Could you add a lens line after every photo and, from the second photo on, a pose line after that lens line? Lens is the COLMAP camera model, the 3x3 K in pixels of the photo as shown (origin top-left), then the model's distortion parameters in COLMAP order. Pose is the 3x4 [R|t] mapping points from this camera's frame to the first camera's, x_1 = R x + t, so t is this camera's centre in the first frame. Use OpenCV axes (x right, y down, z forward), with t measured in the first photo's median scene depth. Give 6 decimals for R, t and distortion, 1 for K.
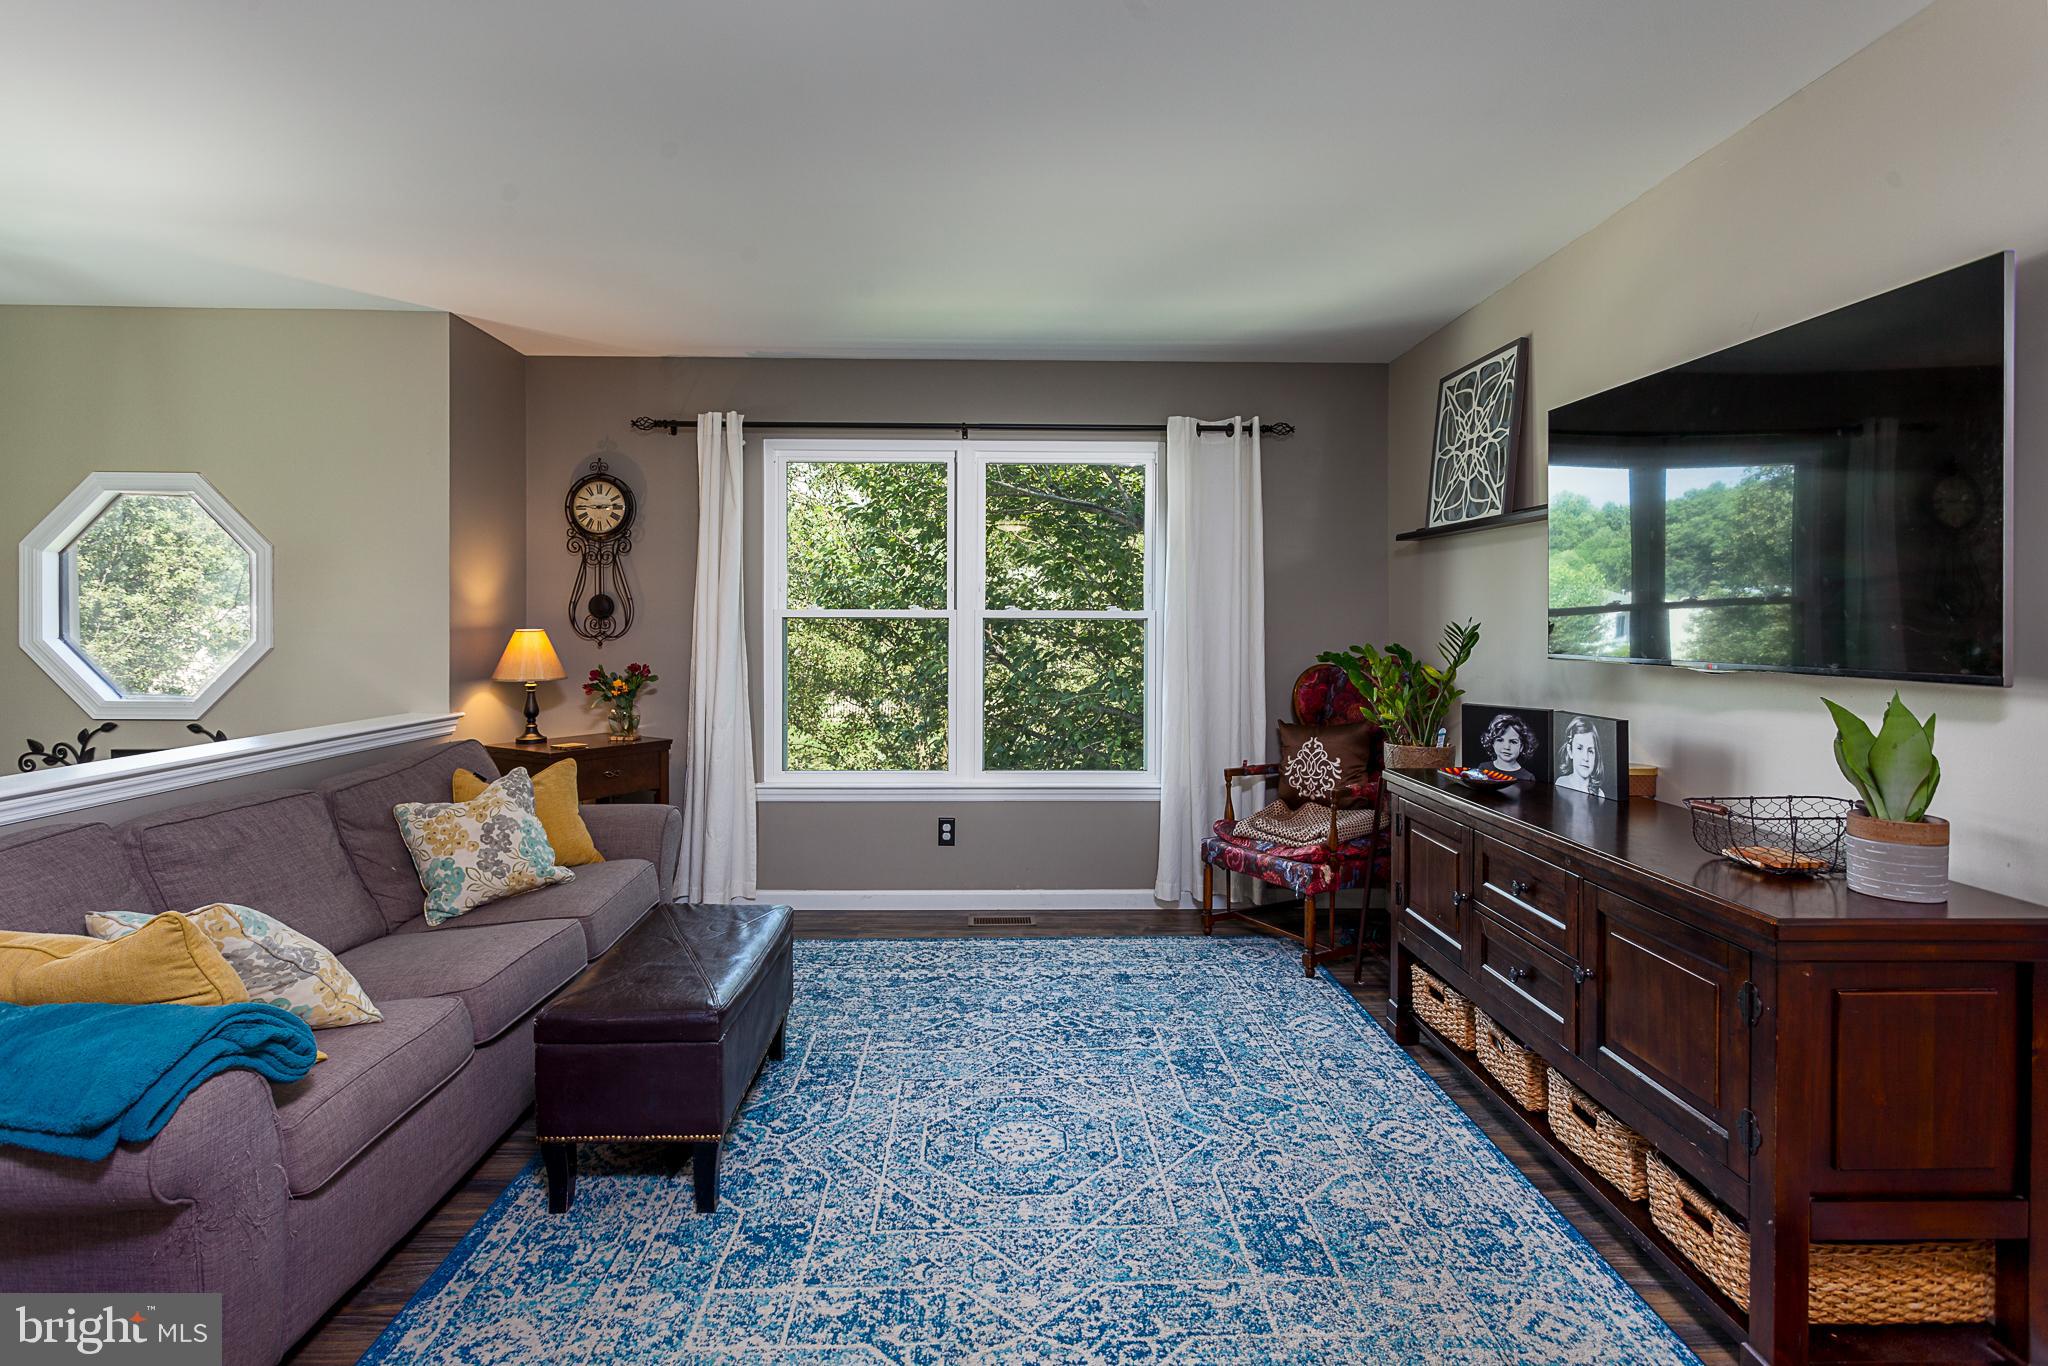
lens RADIAL K [[996.5, 0, 1022.1], [0, 996.5, 628.8], [0, 0, 1]] dist [-0.015555, -0.000172]
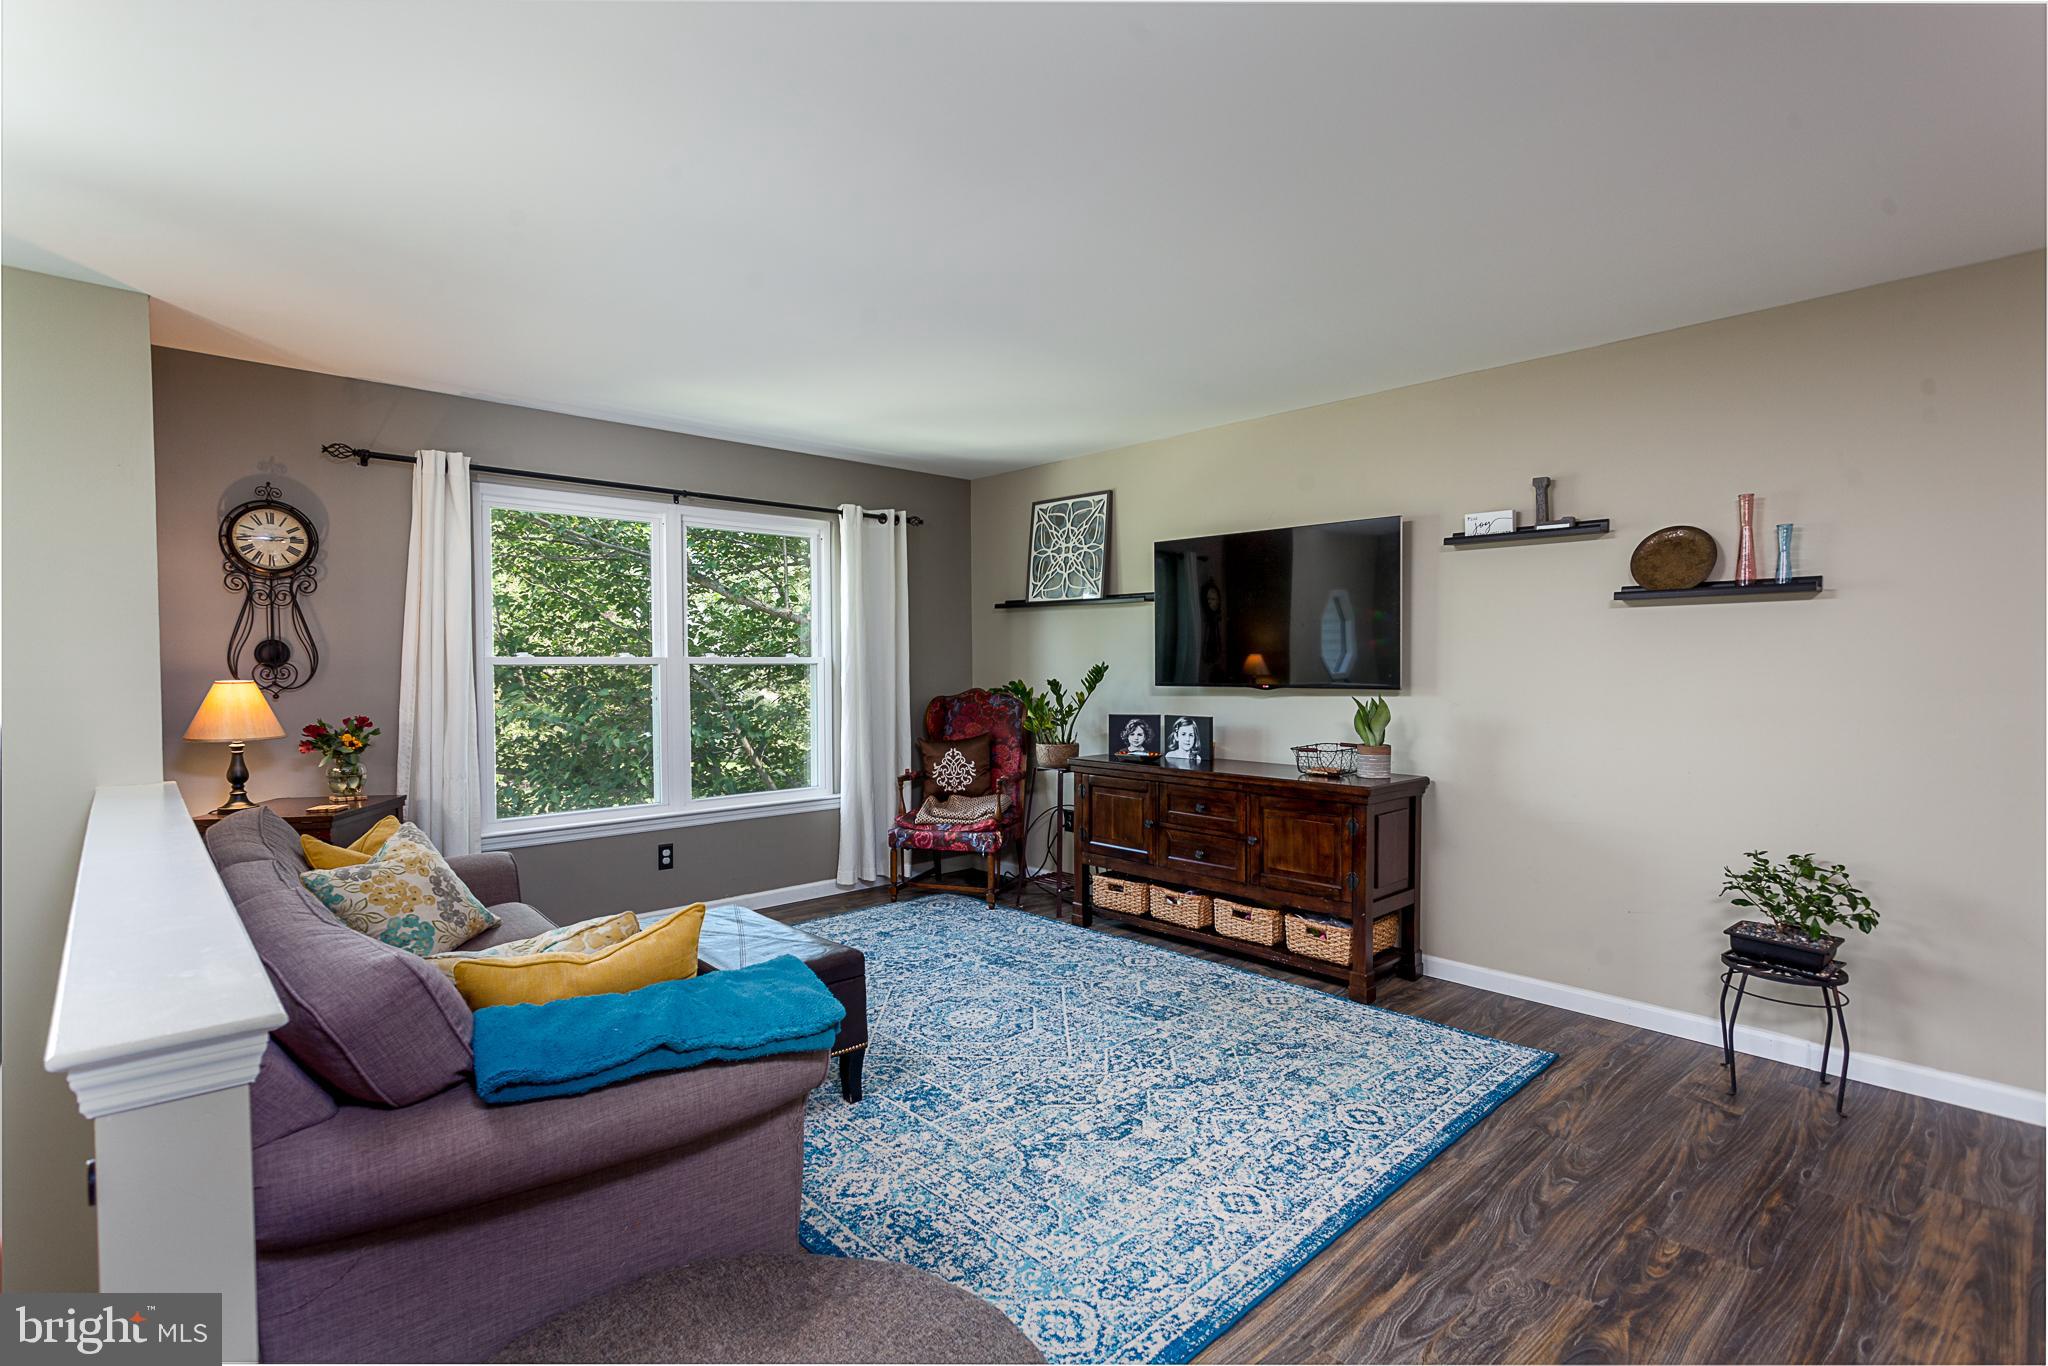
lens RADIAL K [[968.8, 0, 1024.0], [0, 968.8, 683.0], [0, 0, 1]] dist [-0.001898, -0.000076]
pose [[0.745549, -0.019325, 0.666171, -0.526496], [0.010824, 0.999799, 0.016889, -0.003810], [-0.666363, -0.005381, 0.745608, -0.074735]]
